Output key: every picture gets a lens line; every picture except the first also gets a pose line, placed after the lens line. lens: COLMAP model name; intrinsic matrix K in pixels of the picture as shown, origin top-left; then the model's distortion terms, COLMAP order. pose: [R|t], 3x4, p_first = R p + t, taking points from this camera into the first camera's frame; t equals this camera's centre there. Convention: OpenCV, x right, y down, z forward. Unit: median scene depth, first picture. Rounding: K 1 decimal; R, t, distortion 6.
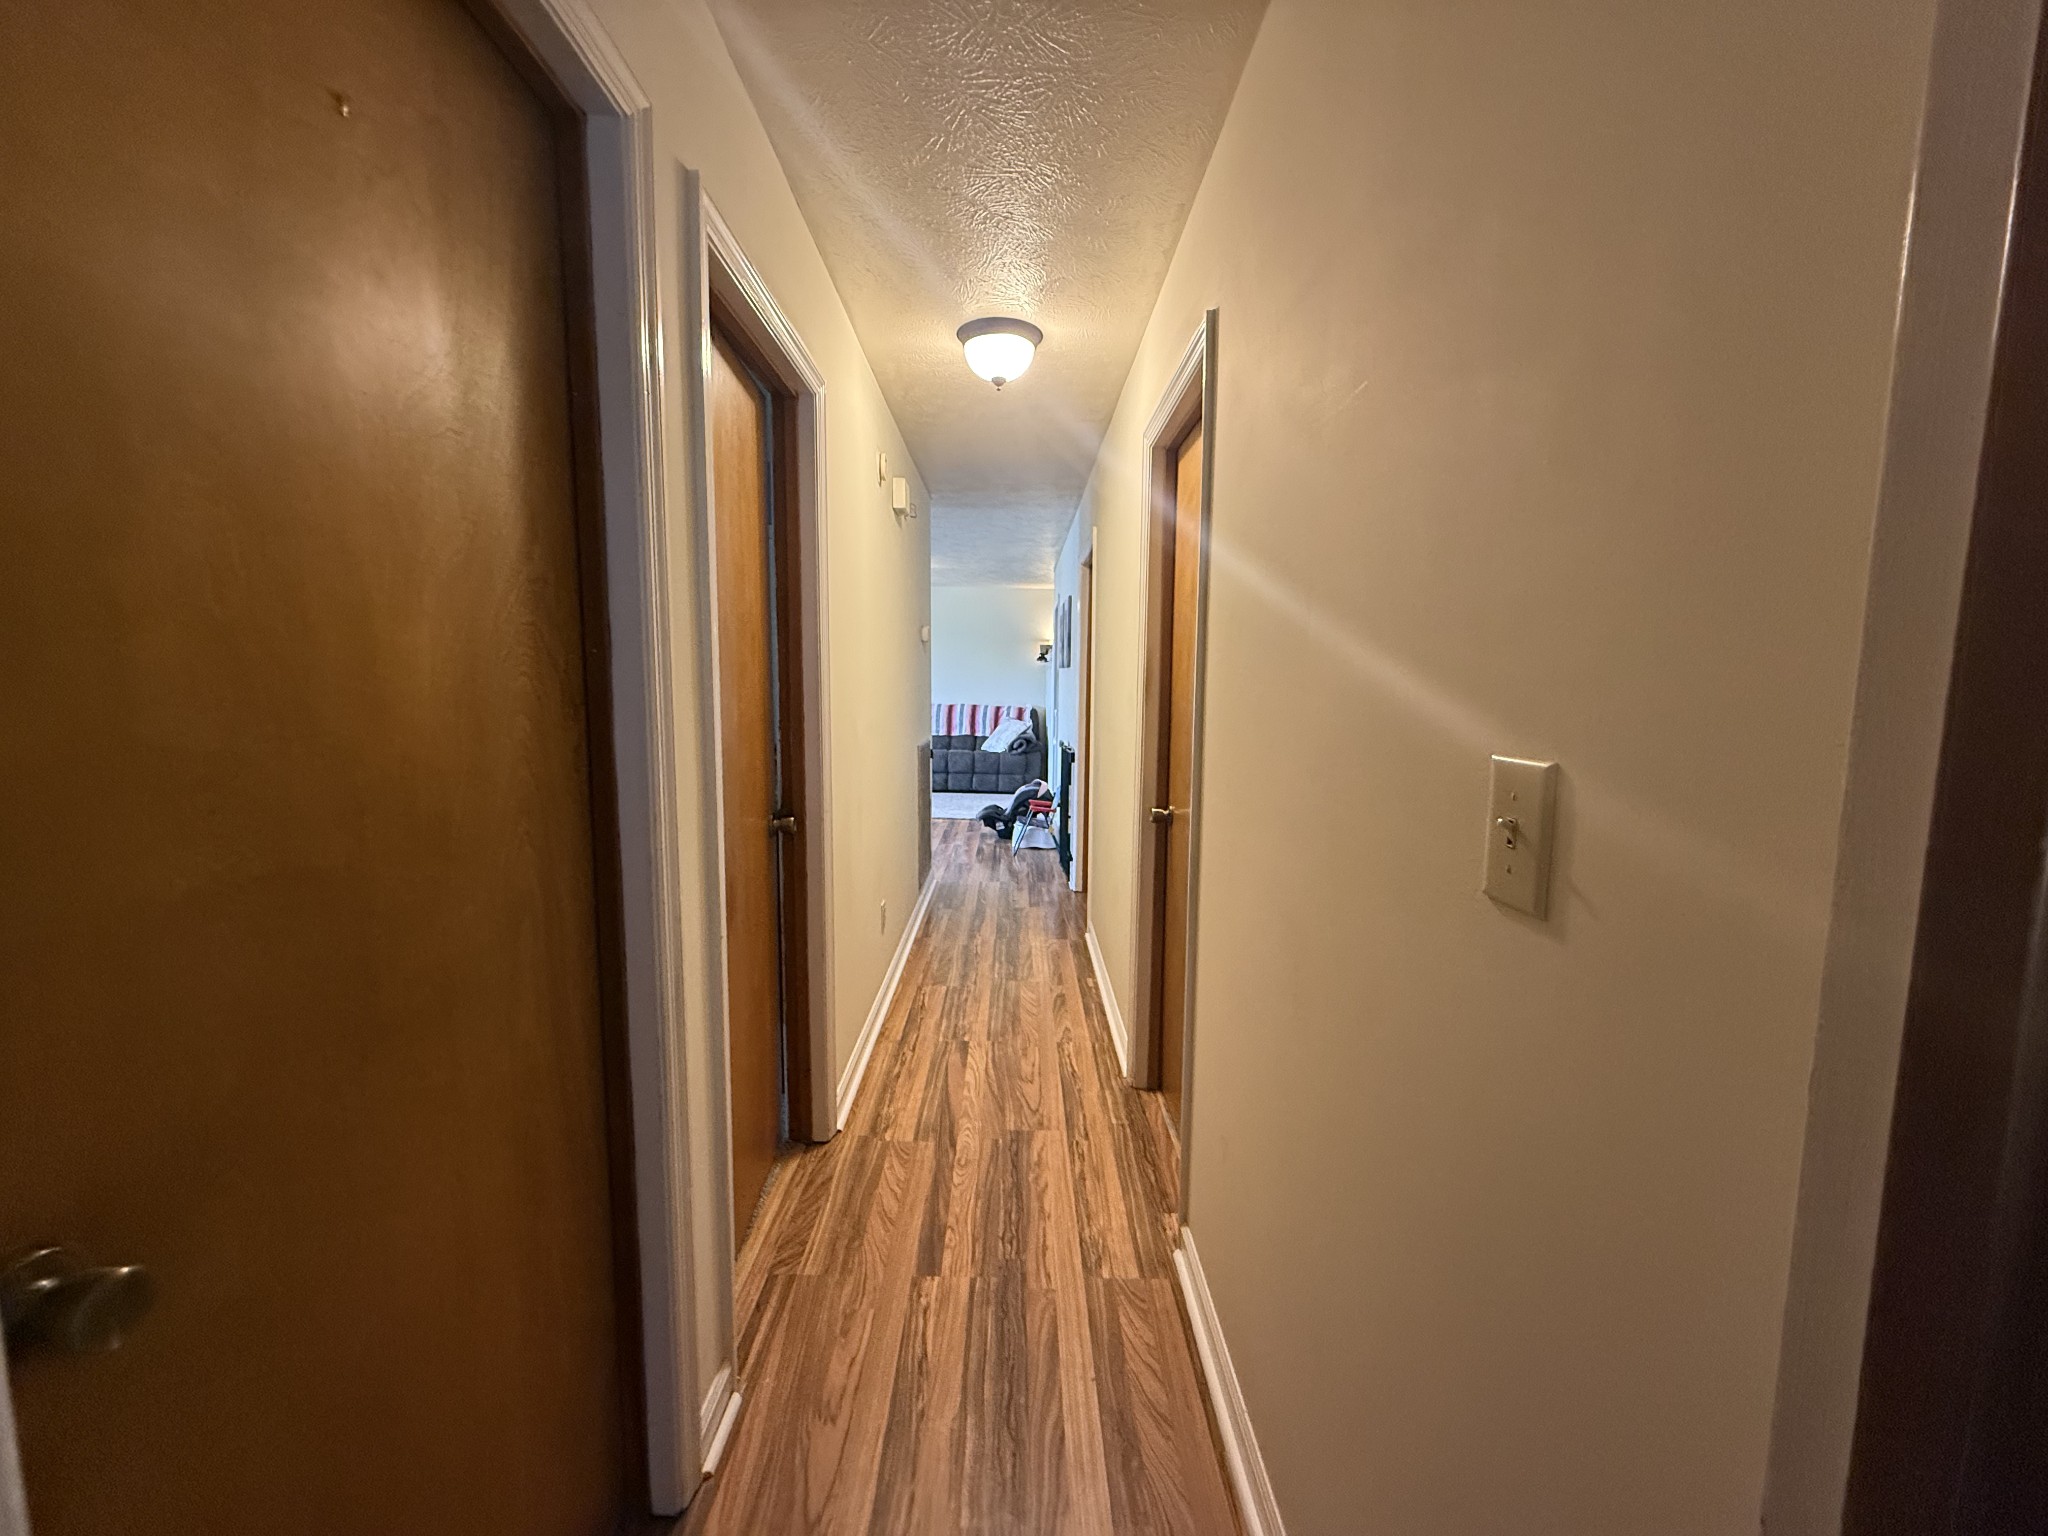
lens RADIAL K [[815.9, 0, 1022.3], [0, 815.9, 769.0], [0, 0, 1]] dist [-0.000456, -0.000327]
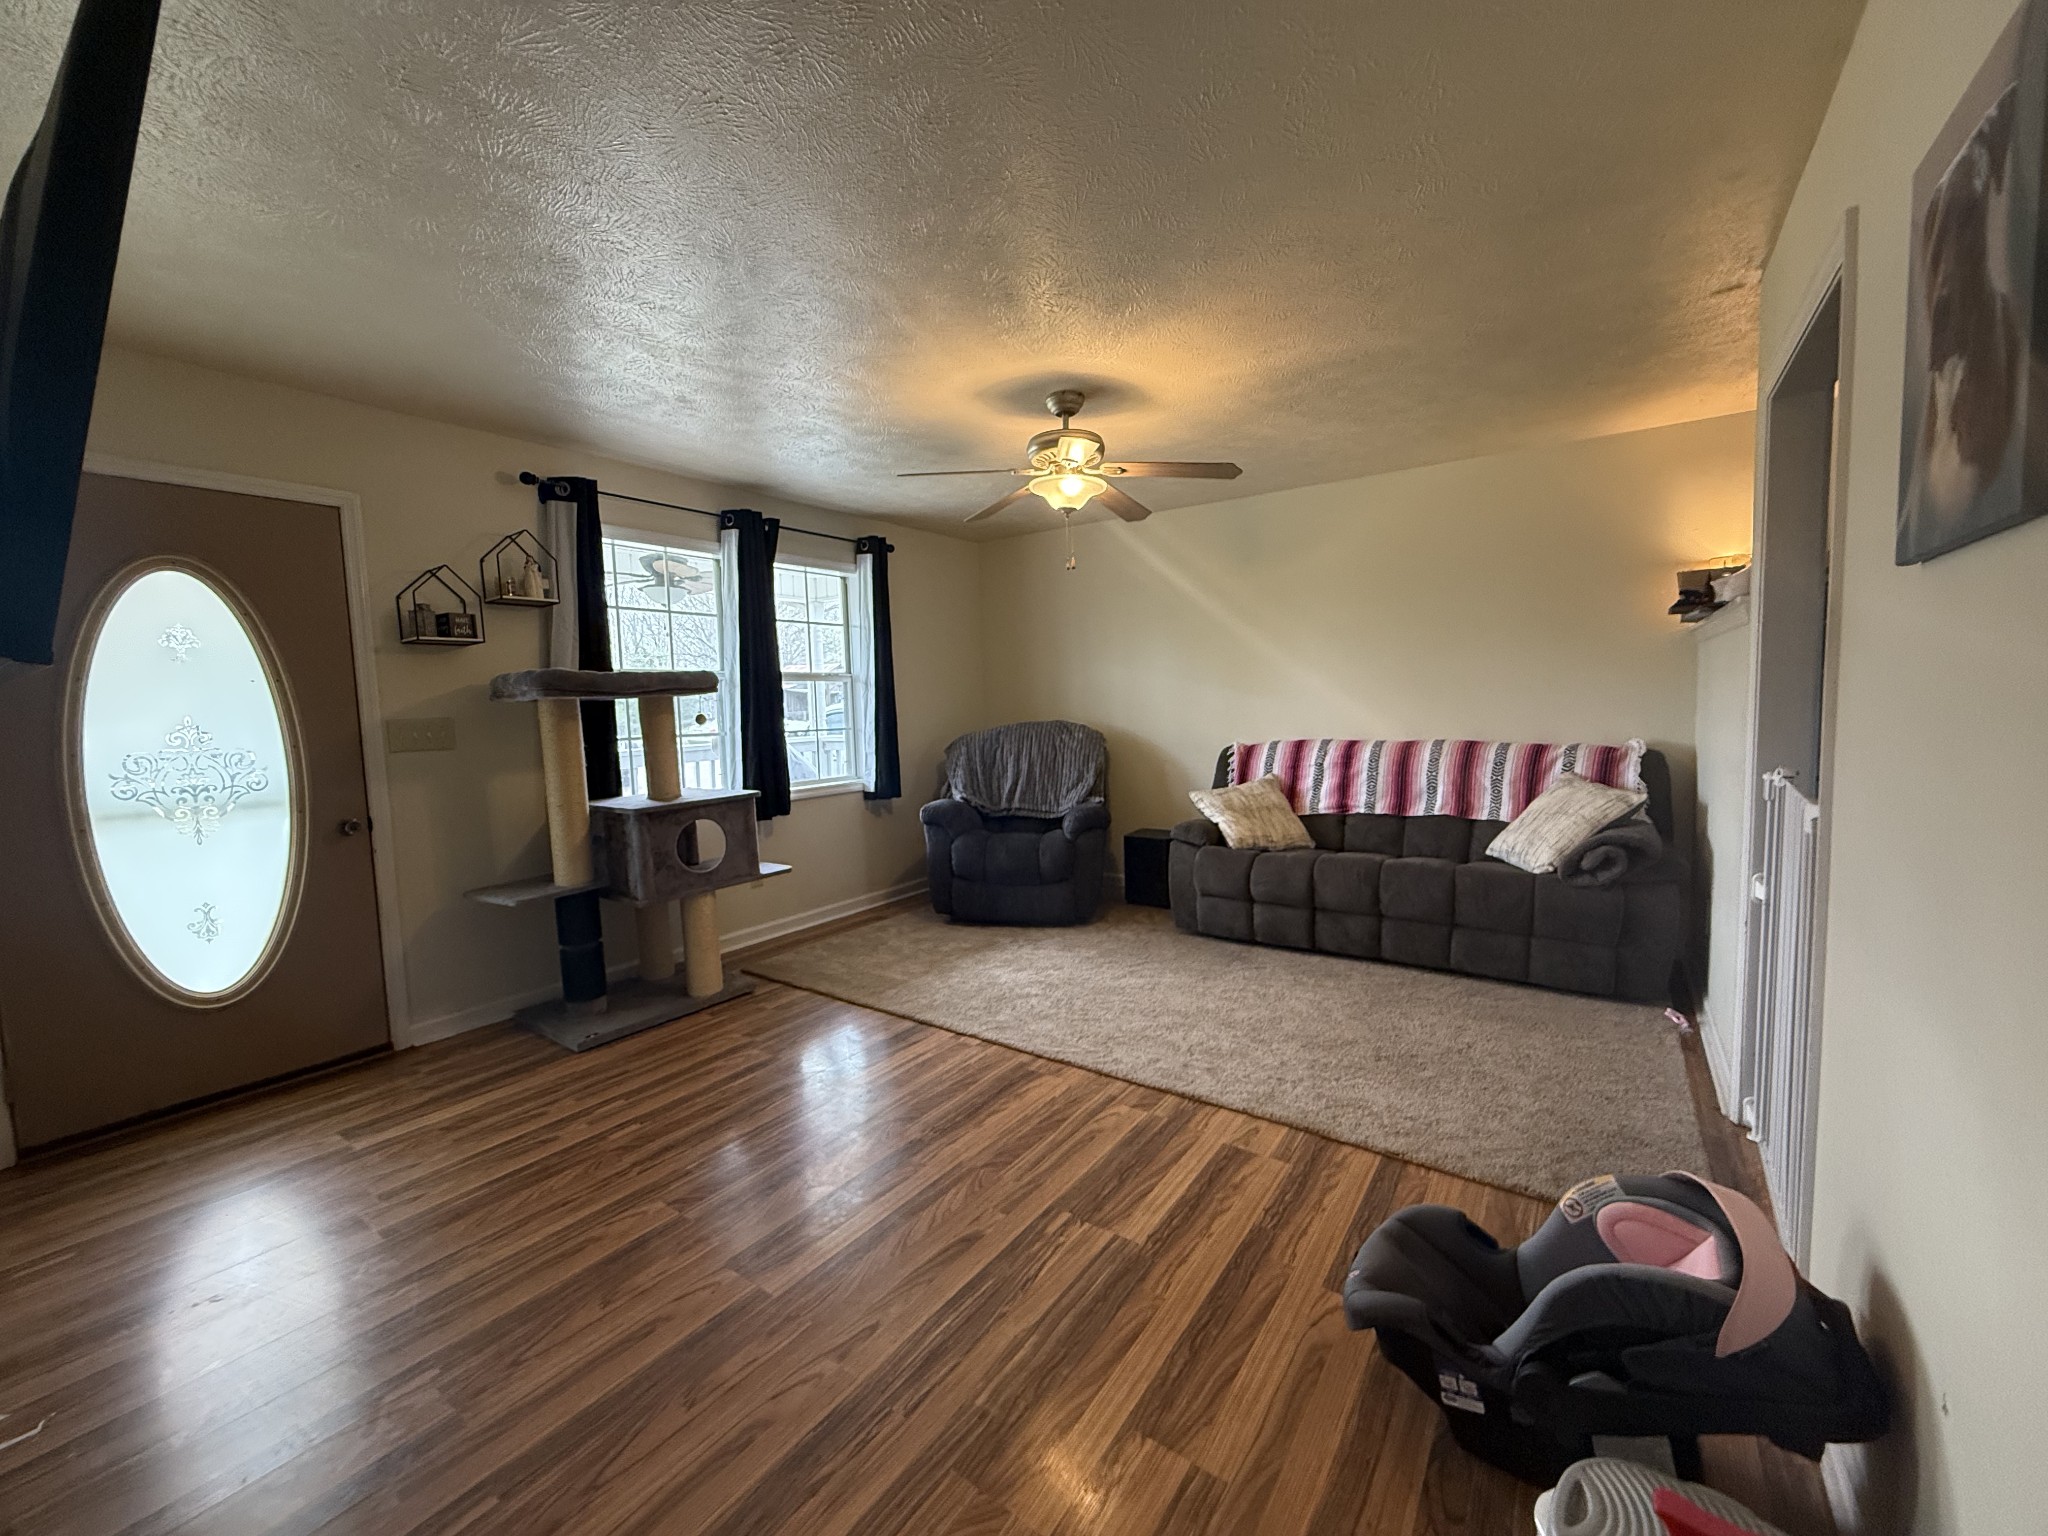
lens RADIAL K [[815.9, 0, 1022.6], [0, 815.9, 767.2], [0, 0, 1]] dist [-0.000456, -0.000327]
pose [[0.805921, 0.005588, -0.591997, 0.002635], [-0.020098, 0.999637, -0.017924, -0.057273], [0.591683, 0.026343, 0.805741, 0.575768]]
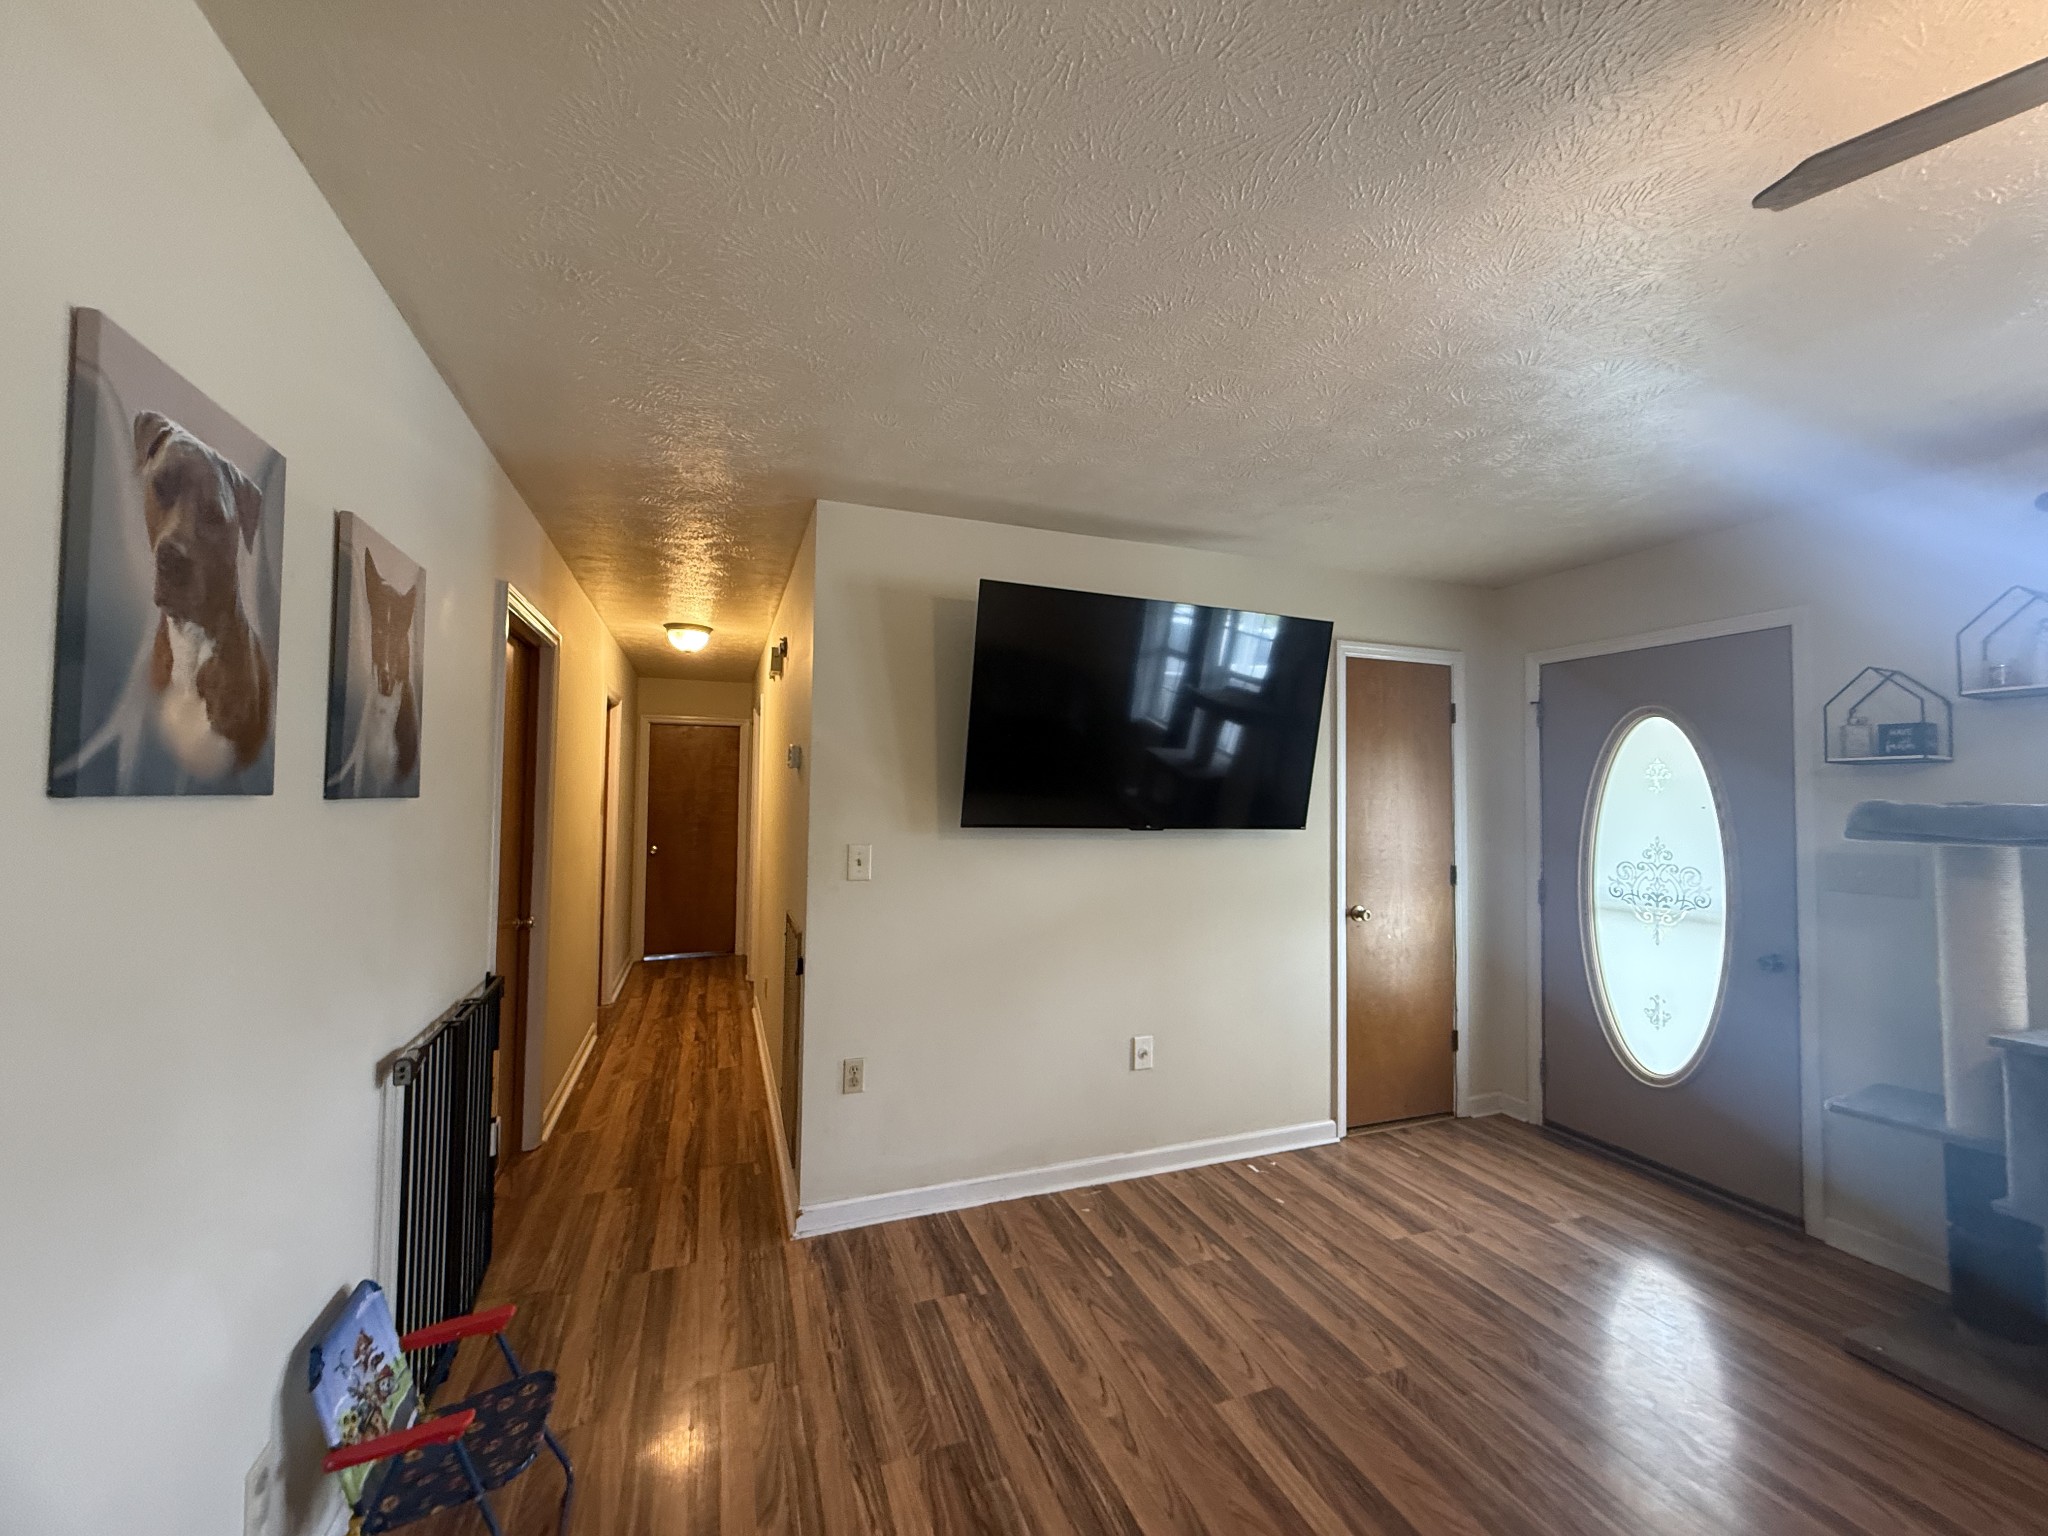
lens RADIAL K [[815.9, 0, 1016.4], [0, 815.9, 760.3], [0, 0, 1]] dist [-0.000456, -0.000327]
pose [[-0.941438, -0.043584, -0.334359, -0.032684], [-0.063997, 0.996683, 0.050273, -0.106605], [0.331059, 0.068727, -0.941104, 0.867631]]
